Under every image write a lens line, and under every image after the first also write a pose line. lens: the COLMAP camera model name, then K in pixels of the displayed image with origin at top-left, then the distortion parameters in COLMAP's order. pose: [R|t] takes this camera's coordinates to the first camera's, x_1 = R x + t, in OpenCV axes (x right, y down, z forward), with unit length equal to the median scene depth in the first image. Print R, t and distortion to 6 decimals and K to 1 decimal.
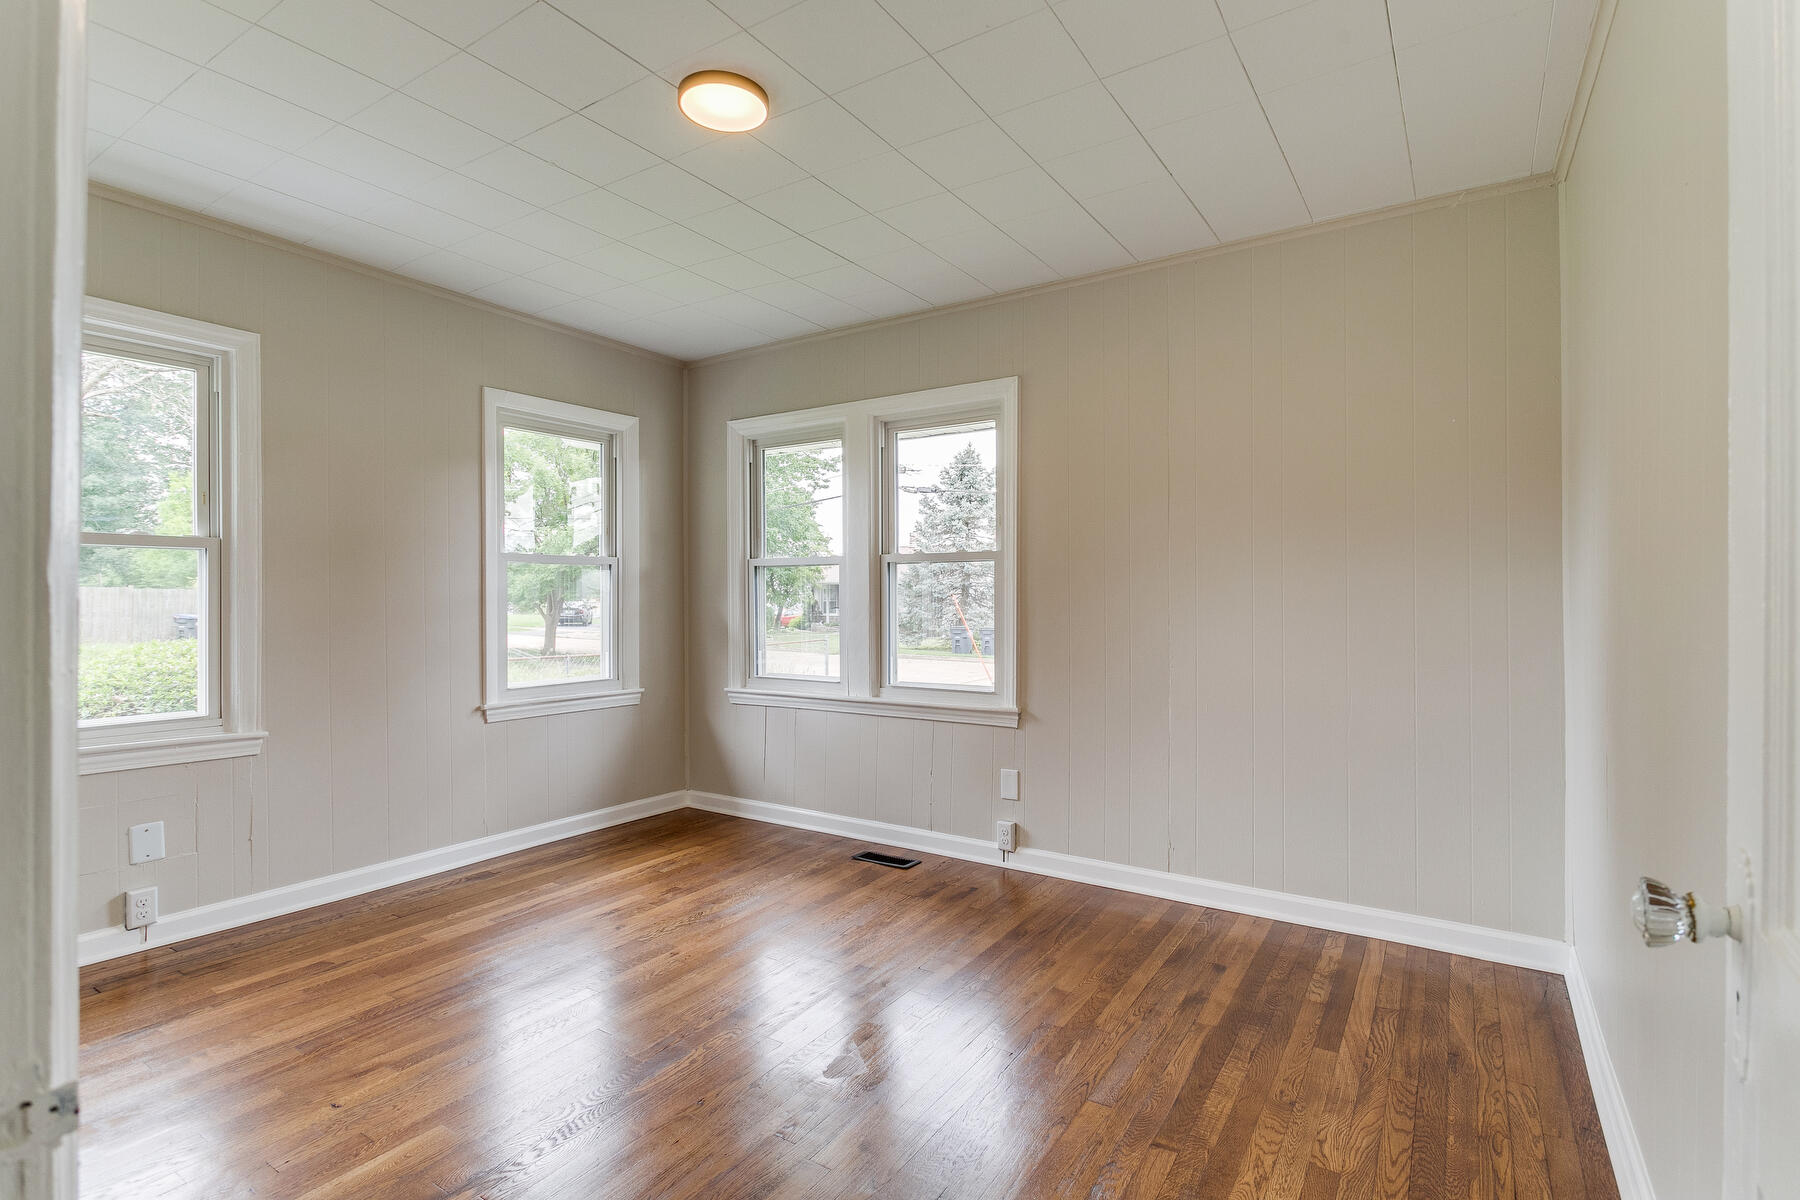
lens RADIAL K [[853.0, 0, 917.0], [0, 853.0, 586.2], [0, 0, 1]] dist [0.003318, 0.000656]
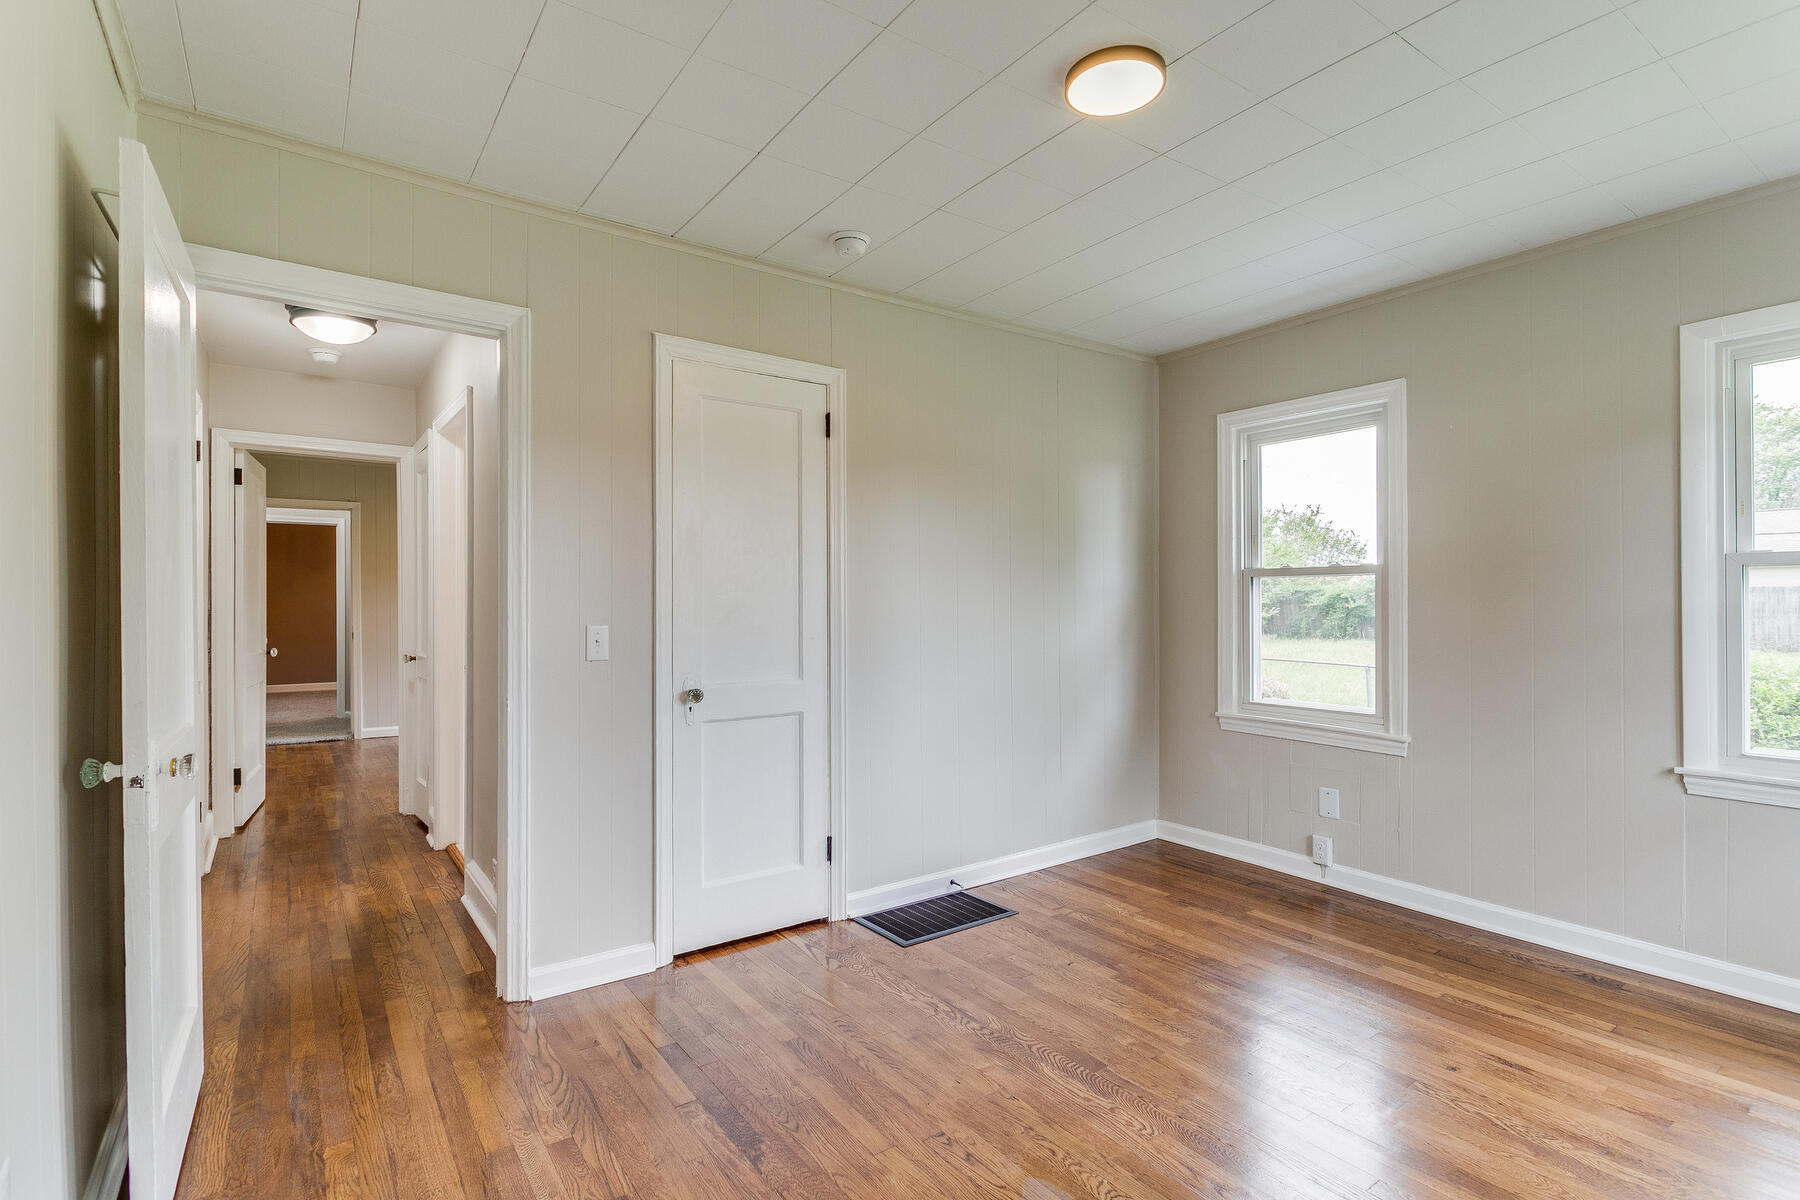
lens RADIAL K [[853.0, 0, 914.1], [0, 853.0, 603.0], [0, 0, 1]] dist [0.003318, 0.000656]
pose [[-0.360088, -0.000223, -0.932919, 0.467452], [0.012511, 0.999909, -0.005068, -0.005119], [0.932835, -0.013497, -0.360052, 0.767645]]
